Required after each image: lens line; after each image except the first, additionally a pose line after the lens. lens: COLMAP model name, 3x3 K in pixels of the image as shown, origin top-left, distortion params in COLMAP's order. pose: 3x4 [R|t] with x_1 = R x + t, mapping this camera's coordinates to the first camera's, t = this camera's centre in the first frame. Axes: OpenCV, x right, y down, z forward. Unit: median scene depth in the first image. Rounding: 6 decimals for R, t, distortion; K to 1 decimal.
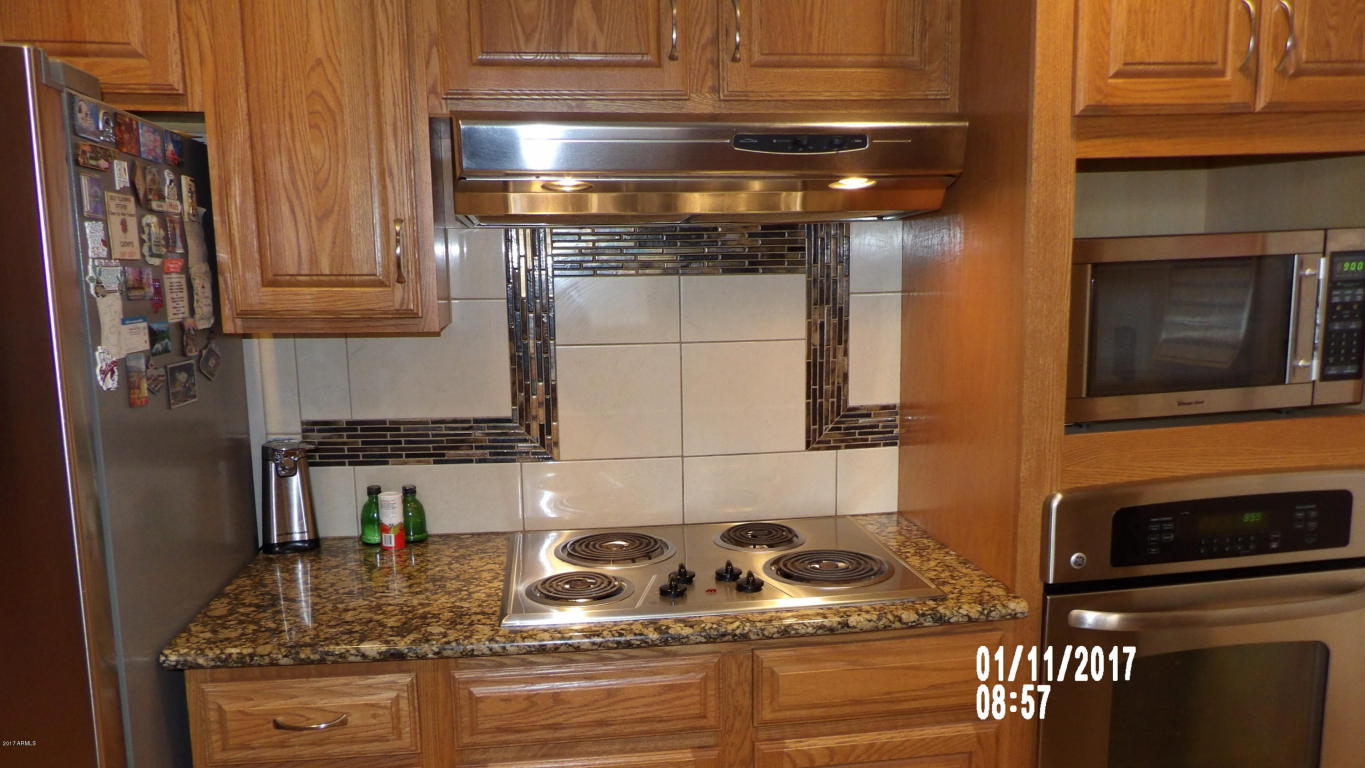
lens RADIAL K [[1020.1, 0, 677.8], [0, 1020.1, 452.5], [0, 0, 1]] dist [0.037262, 0.002680]
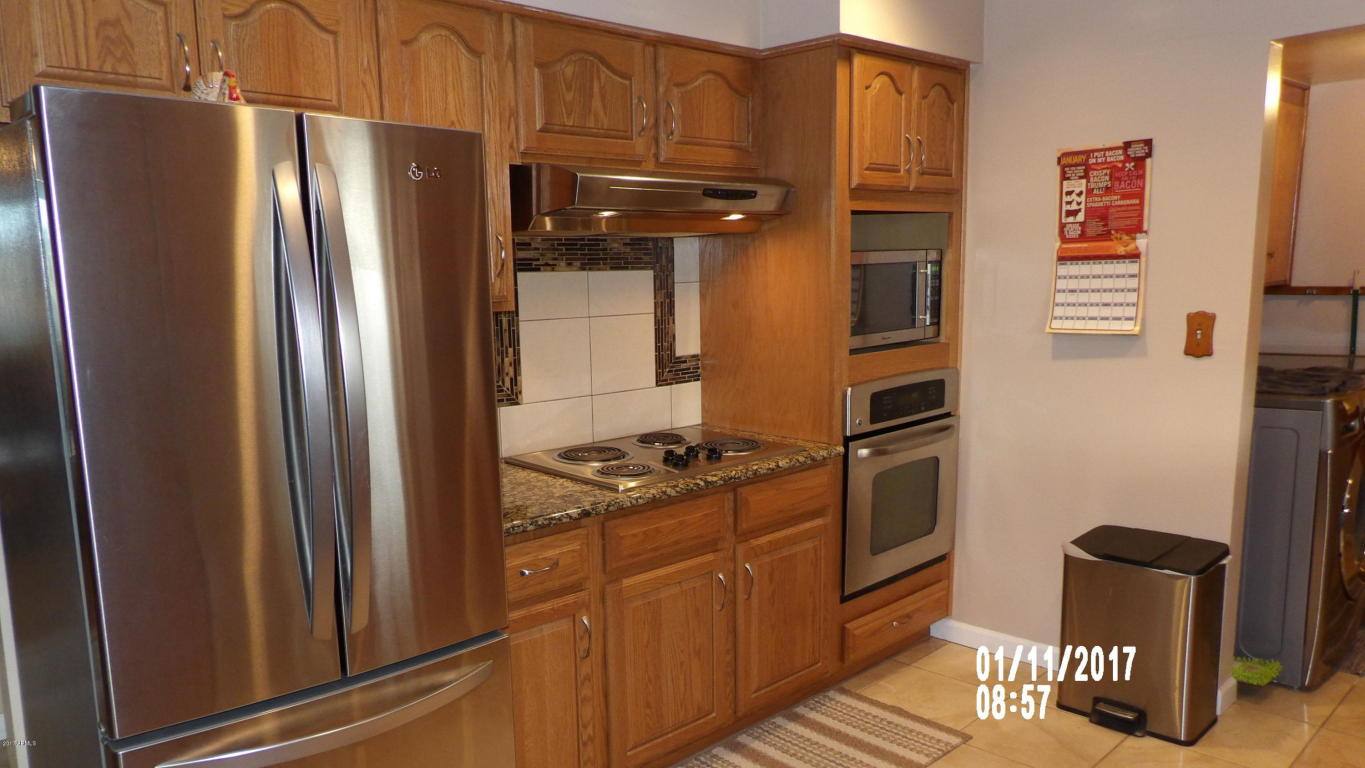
lens RADIAL K [[1008.6, 0, 681.2], [0, 1008.6, 448.9], [0, 0, 1]] dist [0.039597, -0.002313]
pose [[0.809766, -0.101963, 0.577826, -0.764160], [0.098202, 0.994446, 0.037859, 0.039111], [-0.578477, 0.026087, 0.815281, -0.255626]]
